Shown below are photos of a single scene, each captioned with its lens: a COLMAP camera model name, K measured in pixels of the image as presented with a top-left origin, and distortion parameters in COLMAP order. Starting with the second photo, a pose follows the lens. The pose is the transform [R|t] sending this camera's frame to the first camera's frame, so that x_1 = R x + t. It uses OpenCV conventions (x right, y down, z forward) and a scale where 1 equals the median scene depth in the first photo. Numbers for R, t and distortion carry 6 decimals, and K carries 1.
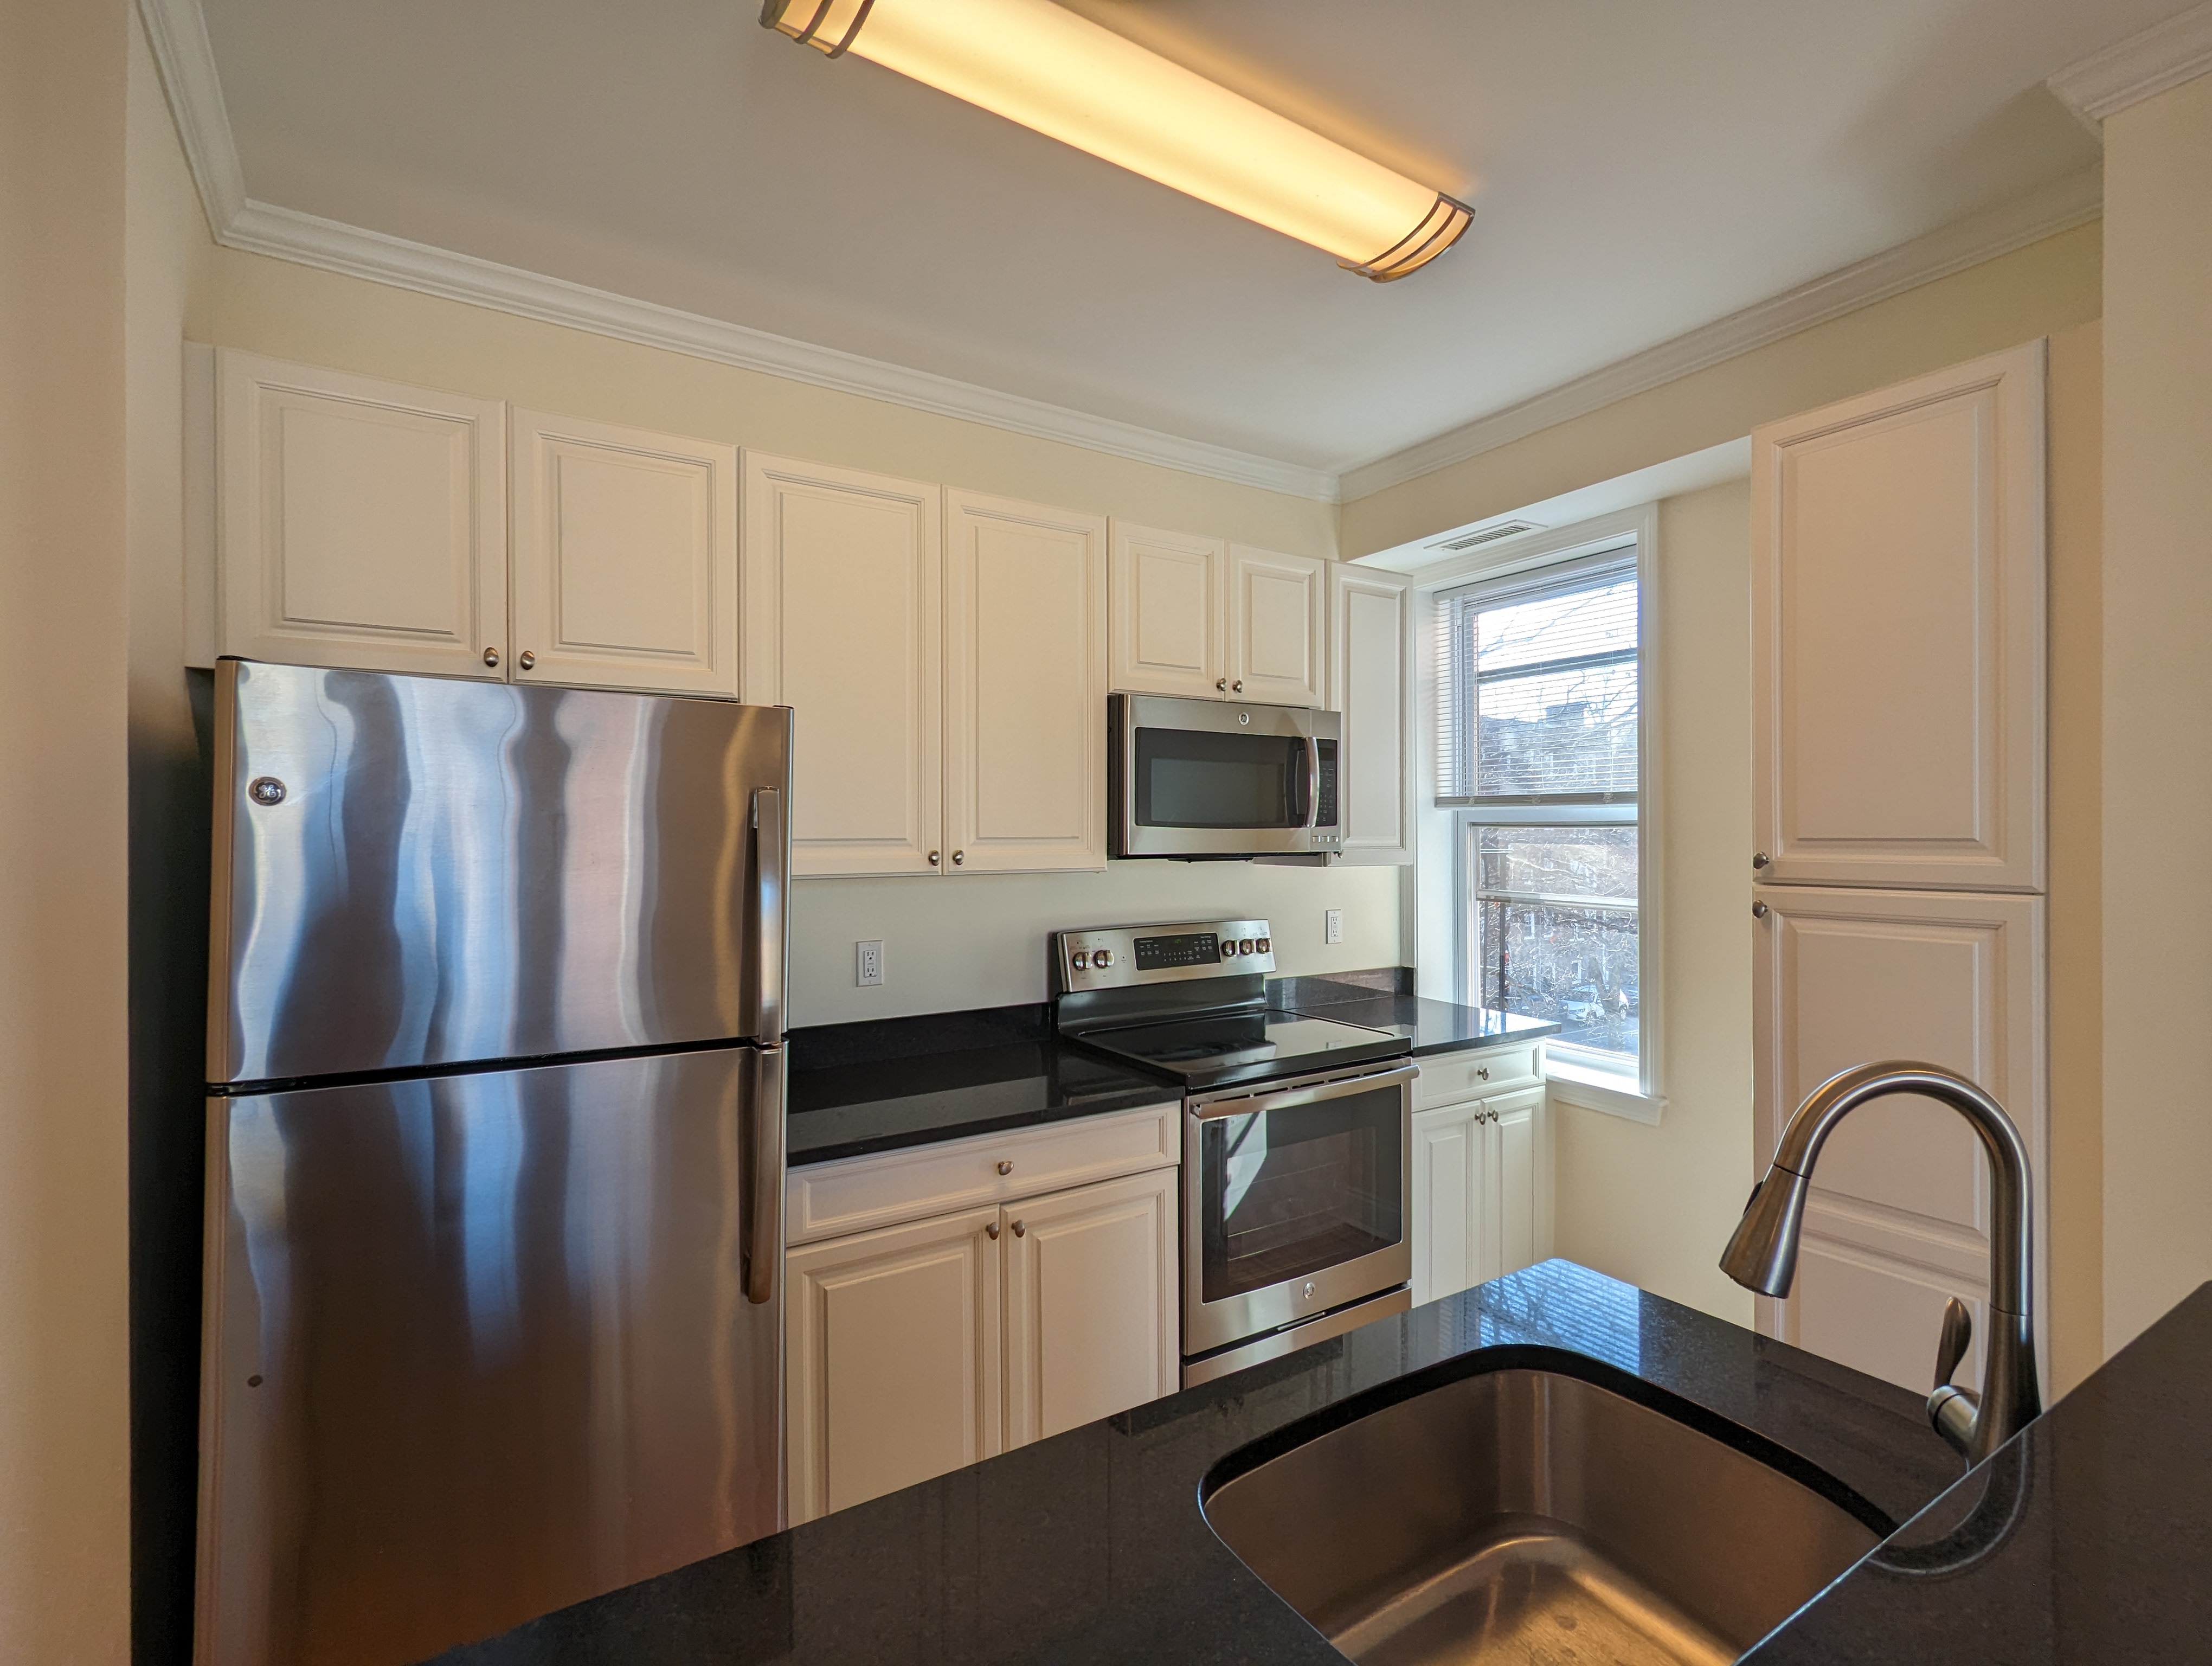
lens RADIAL K [[1052.6, 0, 1106.0], [0, 1052.6, 833.0], [0, 0, 1]] dist [0.001971, 0.000514]
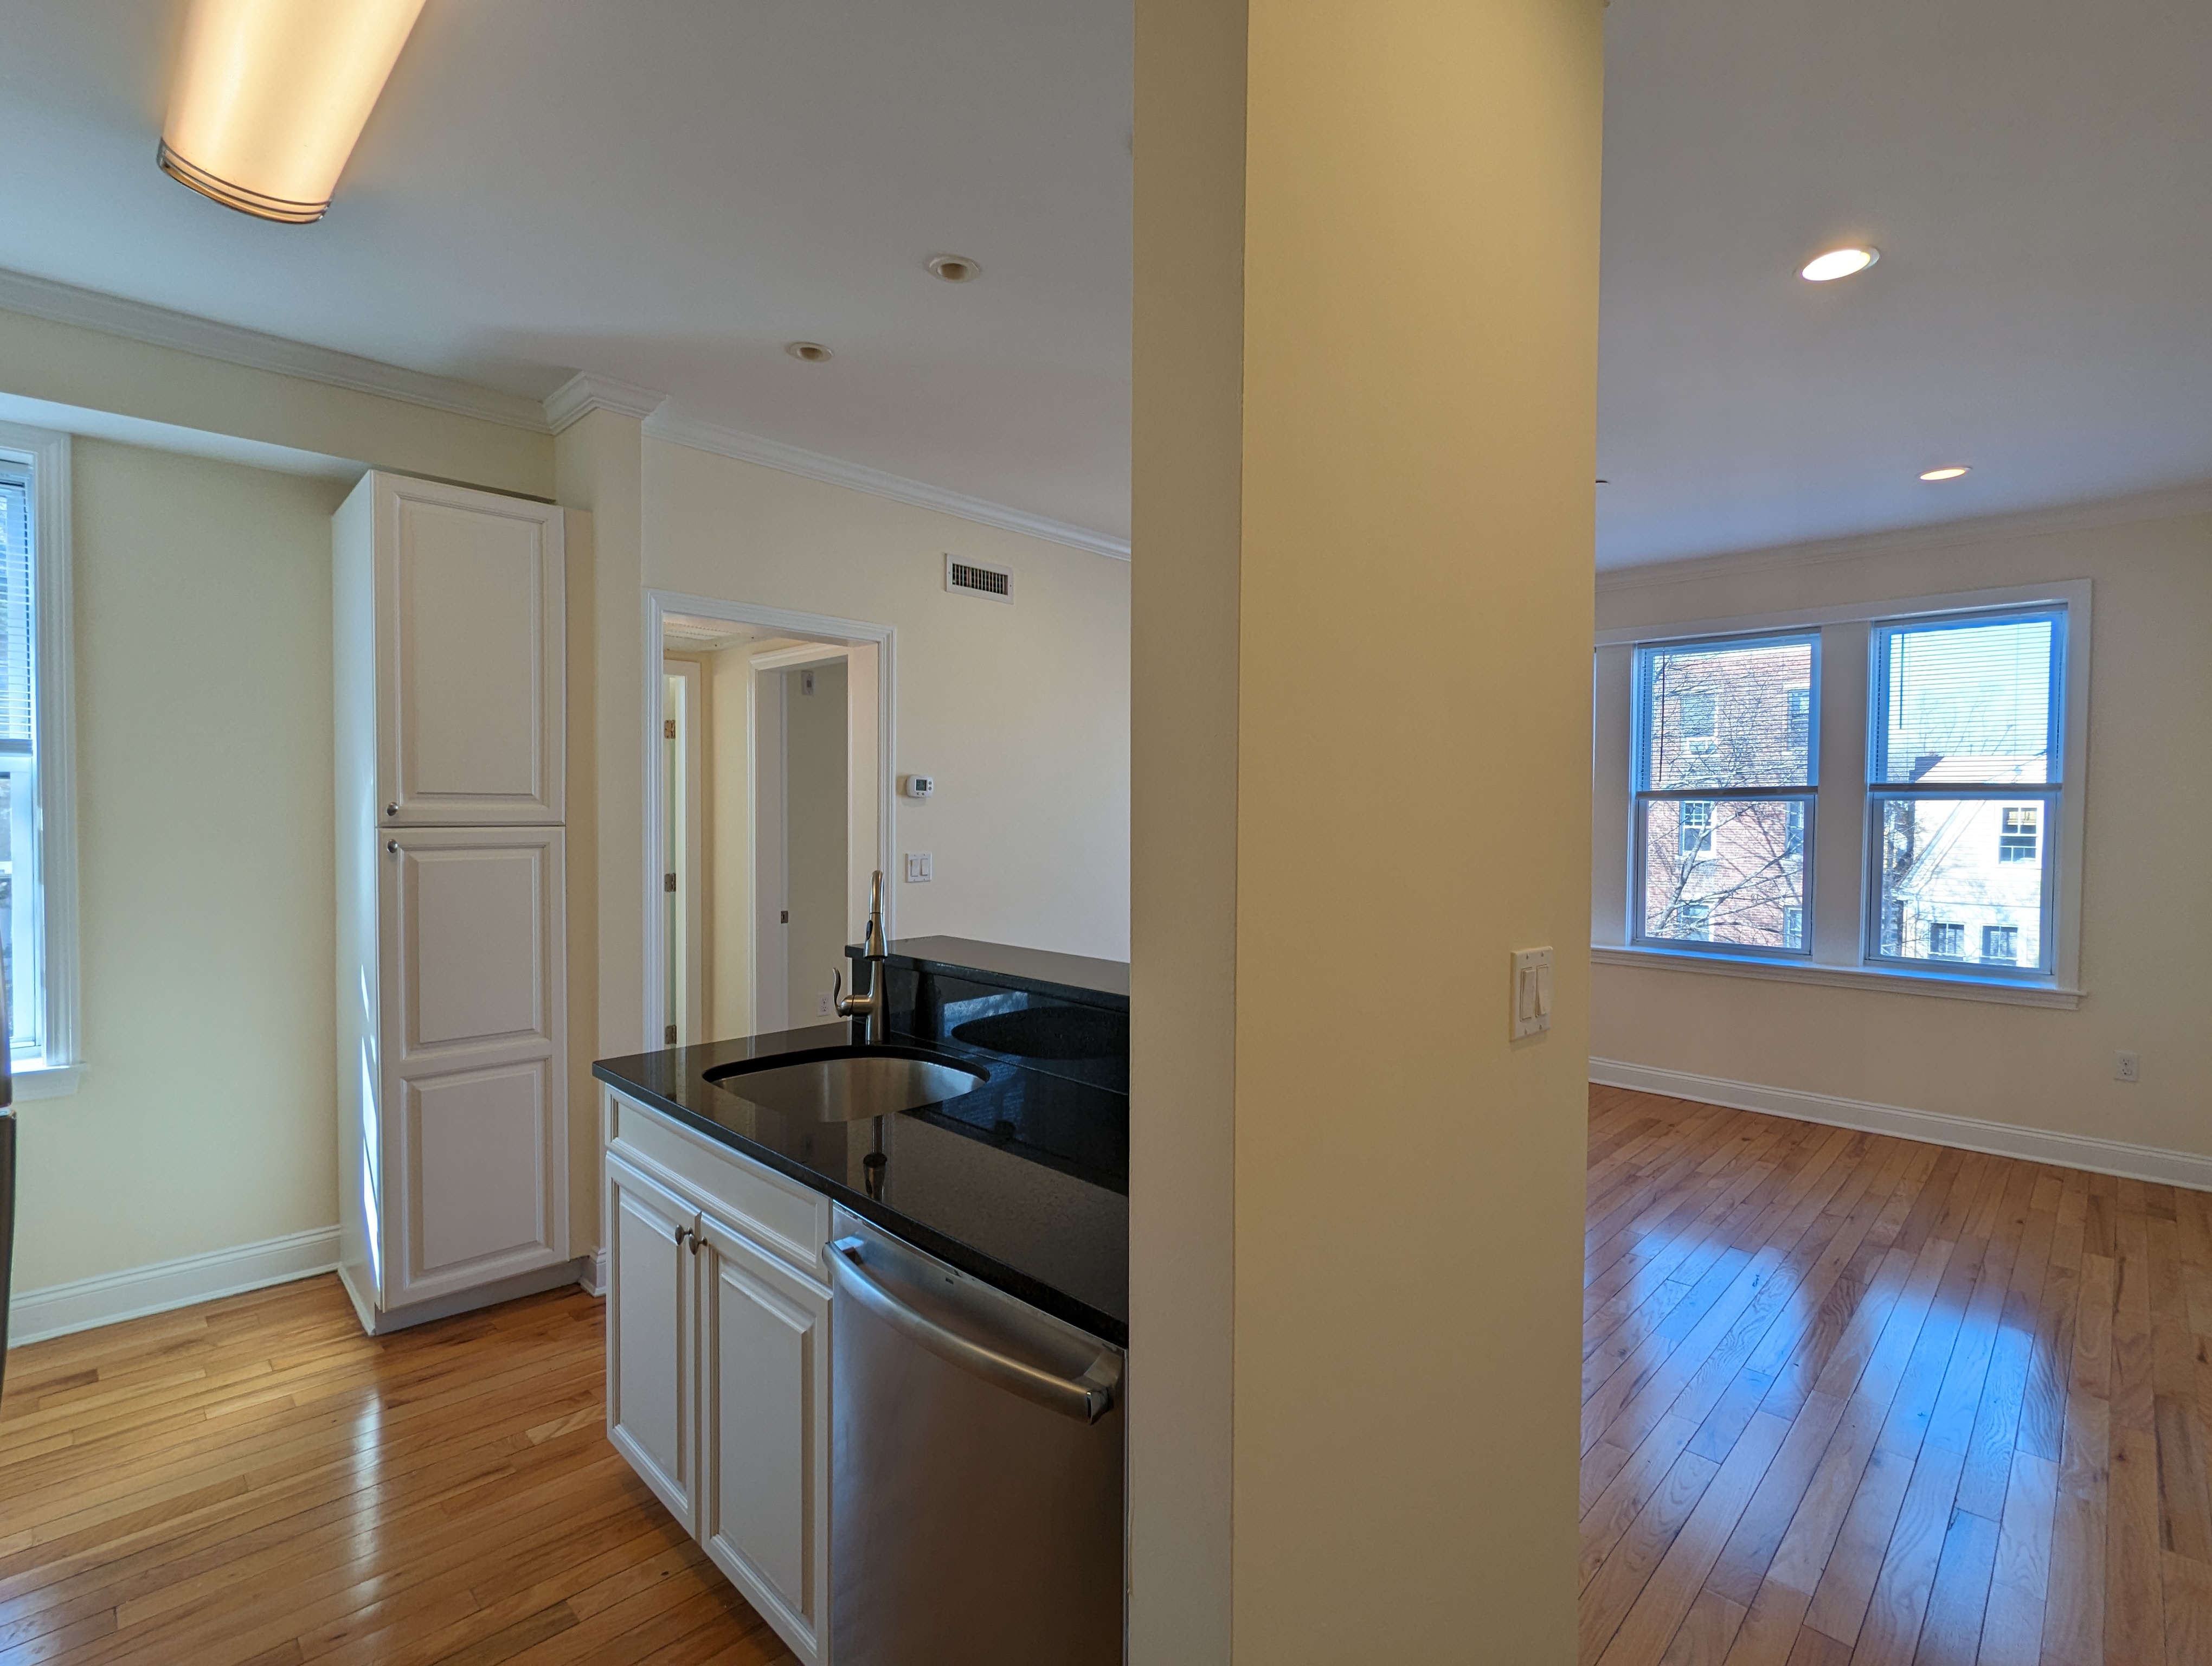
lens RADIAL K [[1052.6, 0, 1106.0], [0, 1052.6, 833.0], [0, 0, 1]] dist [0.001971, 0.000514]
pose [[-0.207838, -0.027011, 0.977790, -0.611315], [-0.006230, 0.999635, 0.026290, 0.011361], [-0.978144, -0.000627, -0.207930, 0.289444]]
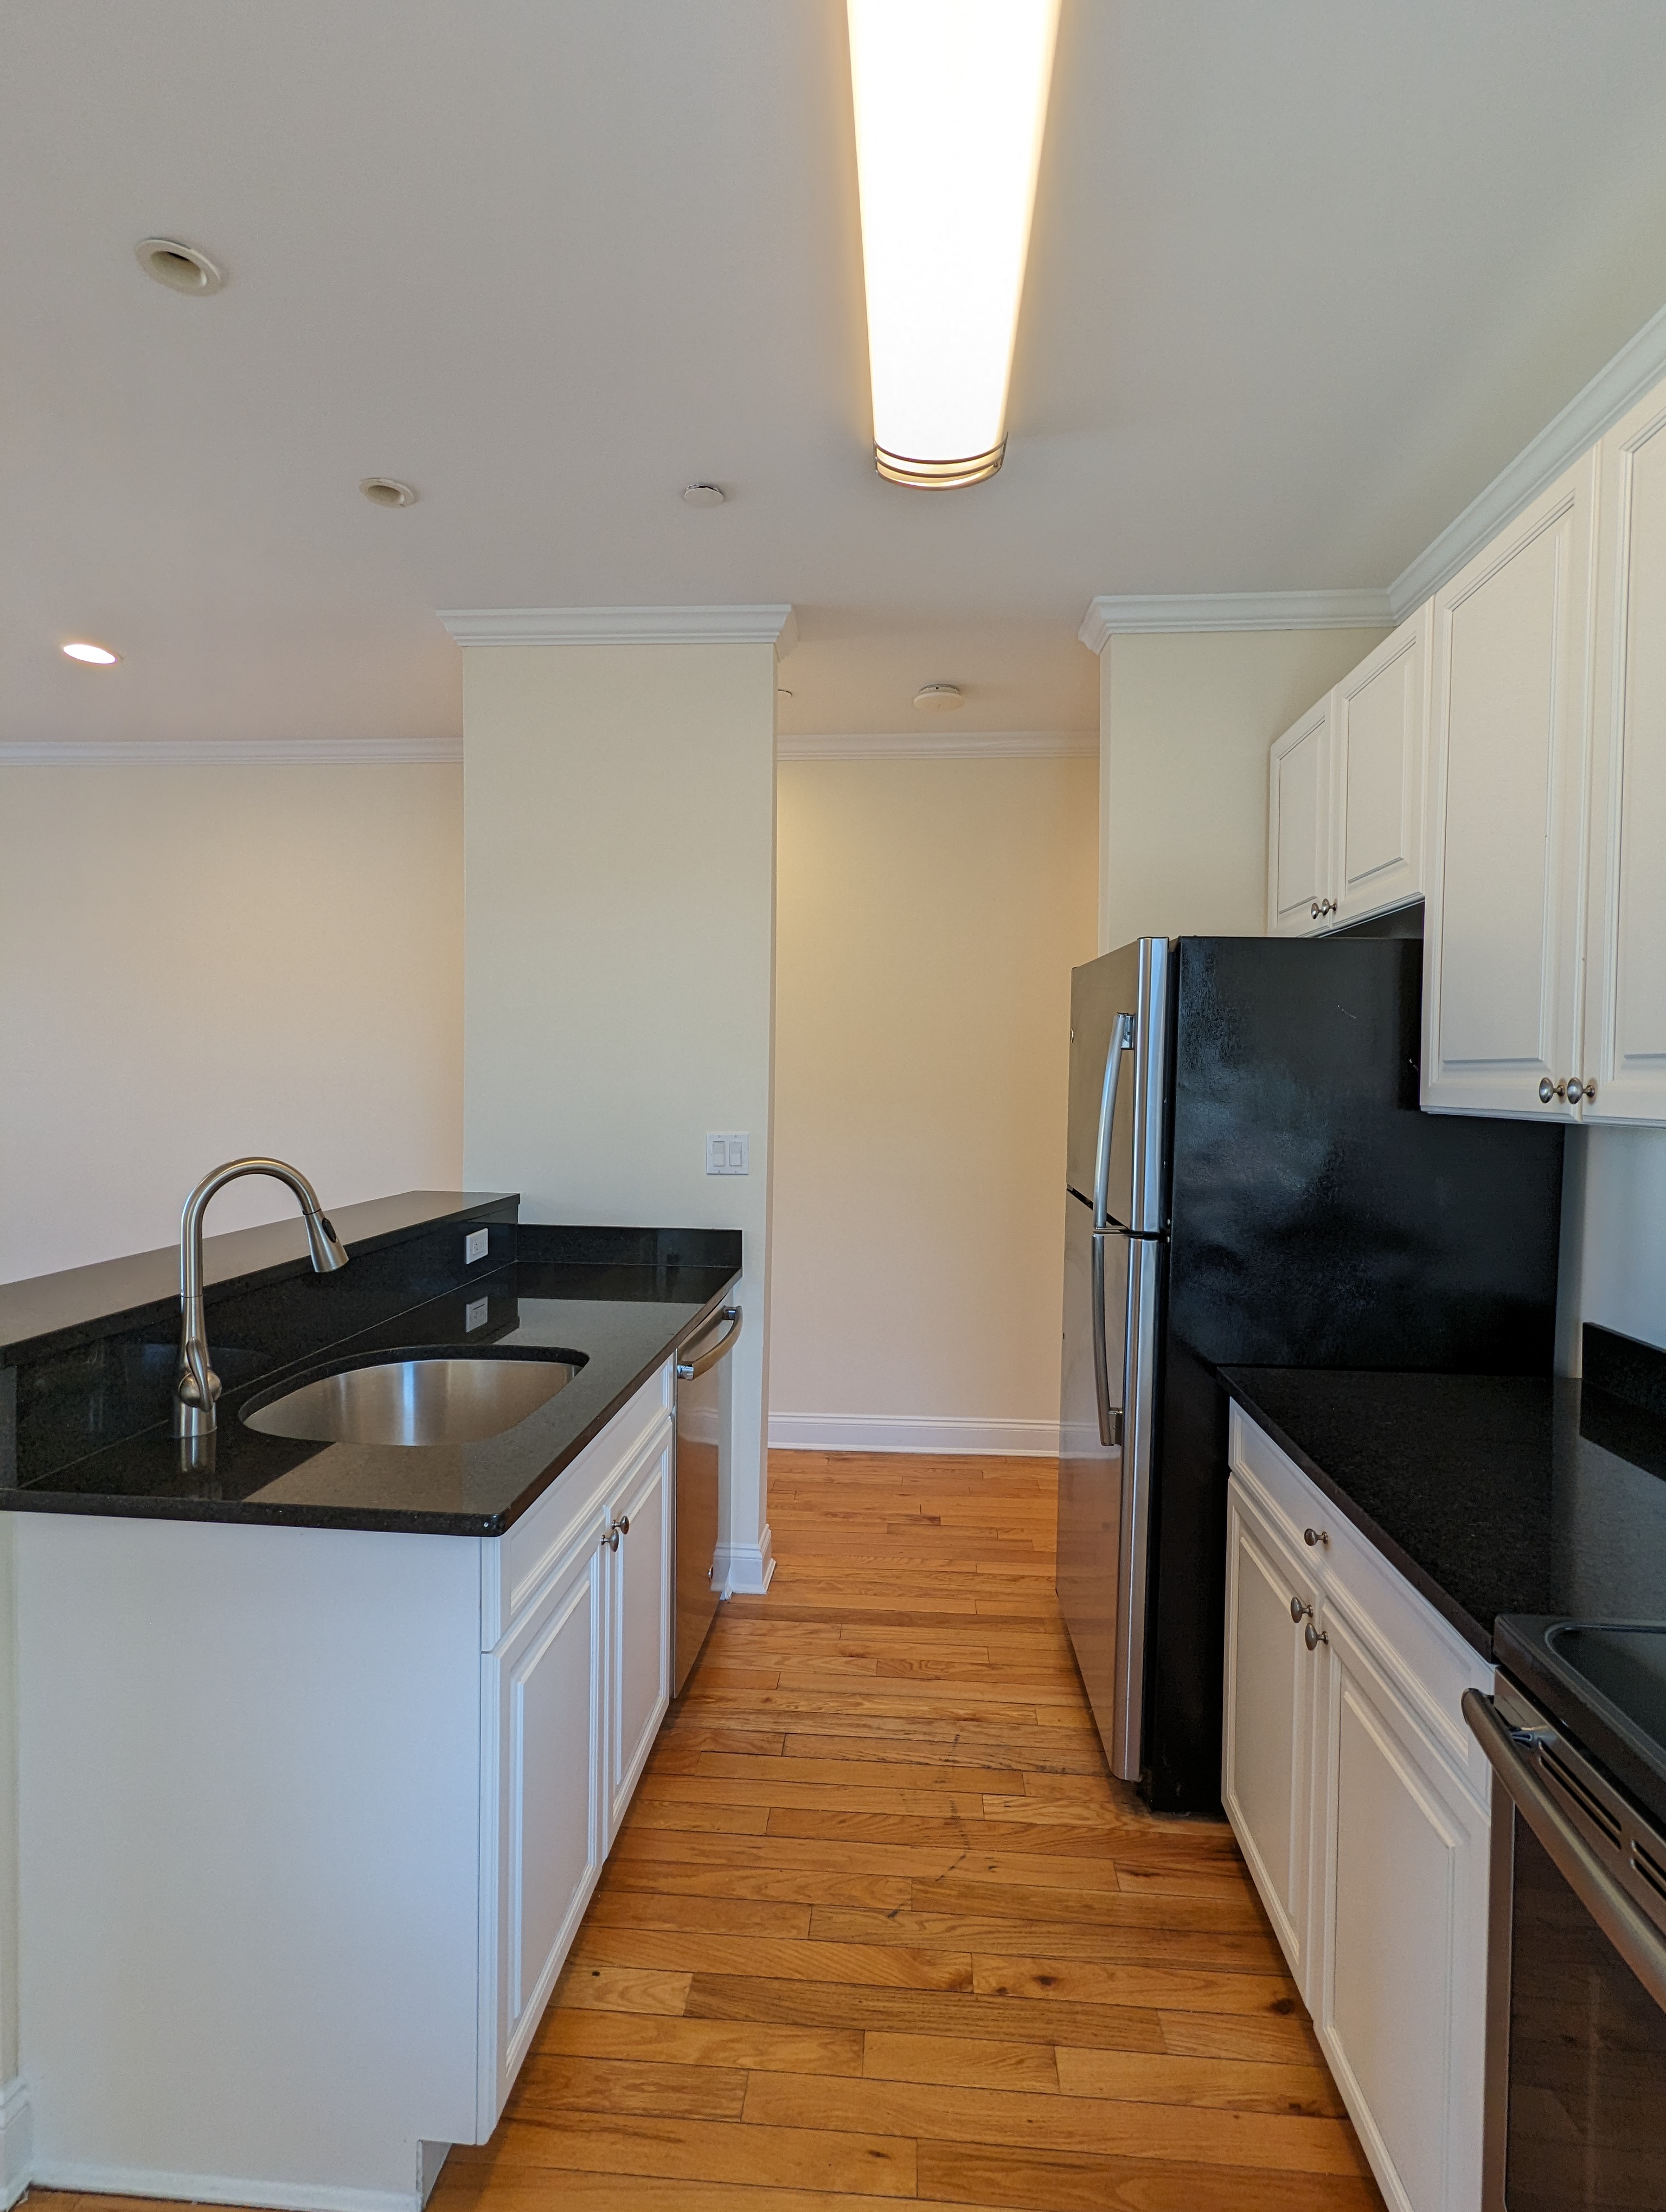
lens RADIAL K [[1052.6, 0, 833.0], [0, 1052.6, 1106.0], [0, 0, 1]] dist [0.001971, 0.000514]
pose [[-0.621531, 0.013968, -0.783265, 0.474731], [-0.018430, 0.999304, 0.032445, 0.012369], [0.783173, 0.034601, -0.620840, 0.875299]]
